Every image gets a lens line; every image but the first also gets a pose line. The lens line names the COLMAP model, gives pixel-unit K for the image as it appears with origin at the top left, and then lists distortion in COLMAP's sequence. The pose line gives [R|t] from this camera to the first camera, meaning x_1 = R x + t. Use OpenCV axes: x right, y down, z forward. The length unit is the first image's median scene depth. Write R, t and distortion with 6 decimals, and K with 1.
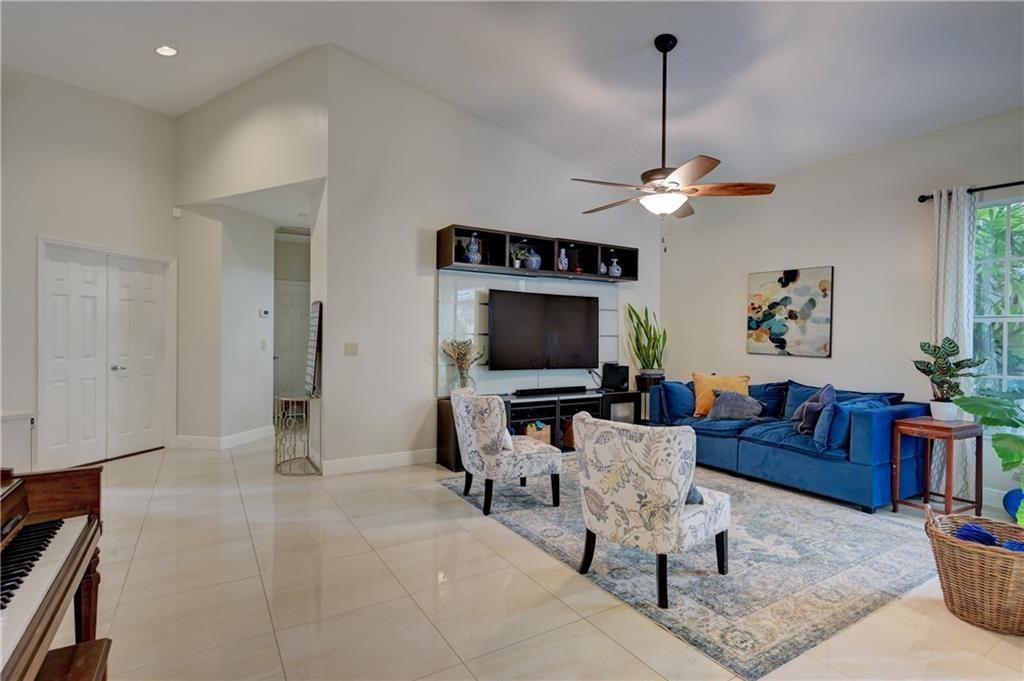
lens RADIAL K [[504.9, 0, 518.7], [0, 504.9, 336.5], [0, 0, 1]] dist [0.001661, 0.000249]
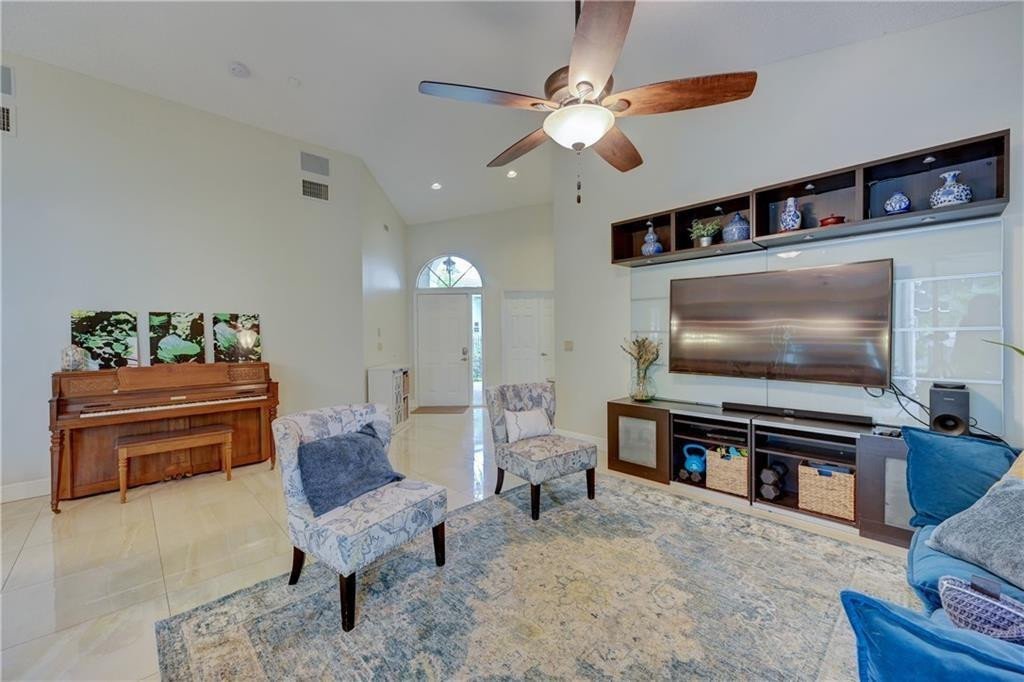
lens RADIAL K [[402.5, 0, 514.5], [0, 402.5, 339.0], [0, 0, 1]] dist [-0.001111, 0.000162]
pose [[0.215983, -0.000773, -0.976397, 0.580340], [0.011058, 0.999937, 0.001654, 0.004789], [0.976335, -0.011154, 0.215978, 0.600304]]
